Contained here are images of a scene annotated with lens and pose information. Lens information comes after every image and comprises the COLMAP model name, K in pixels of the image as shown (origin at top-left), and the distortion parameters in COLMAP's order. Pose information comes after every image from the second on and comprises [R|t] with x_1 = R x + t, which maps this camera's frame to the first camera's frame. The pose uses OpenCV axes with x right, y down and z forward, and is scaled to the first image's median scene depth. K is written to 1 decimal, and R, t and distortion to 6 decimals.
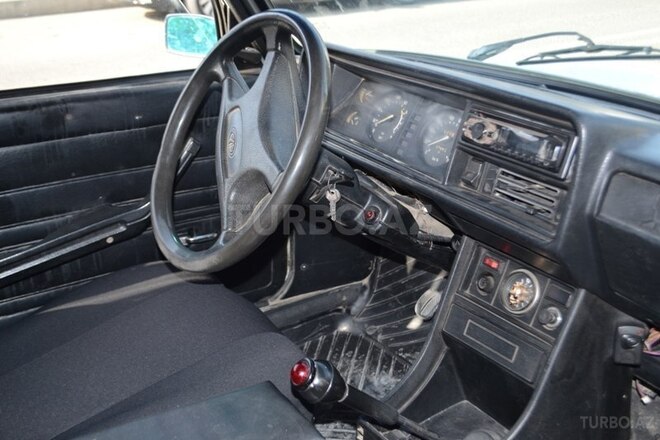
lens RADIAL K [[758.5, 0, 329.4], [0, 758.5, 221.1], [0, 0, 1]] dist [0.035533, 0.000000]
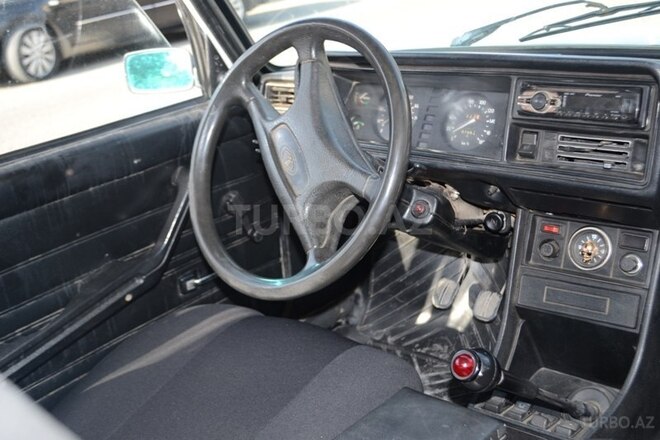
lens RADIAL K [[758.5, 0, 329.4], [0, 758.5, 219.3], [0, 0, 1]] dist [0.035533, 0.000000]
pose [[0.953288, -0.197147, 0.228855, -0.288552], [0.206056, 0.978418, -0.015463, -0.003605], [-0.220867, 0.061898, 0.973338, 0.052053]]
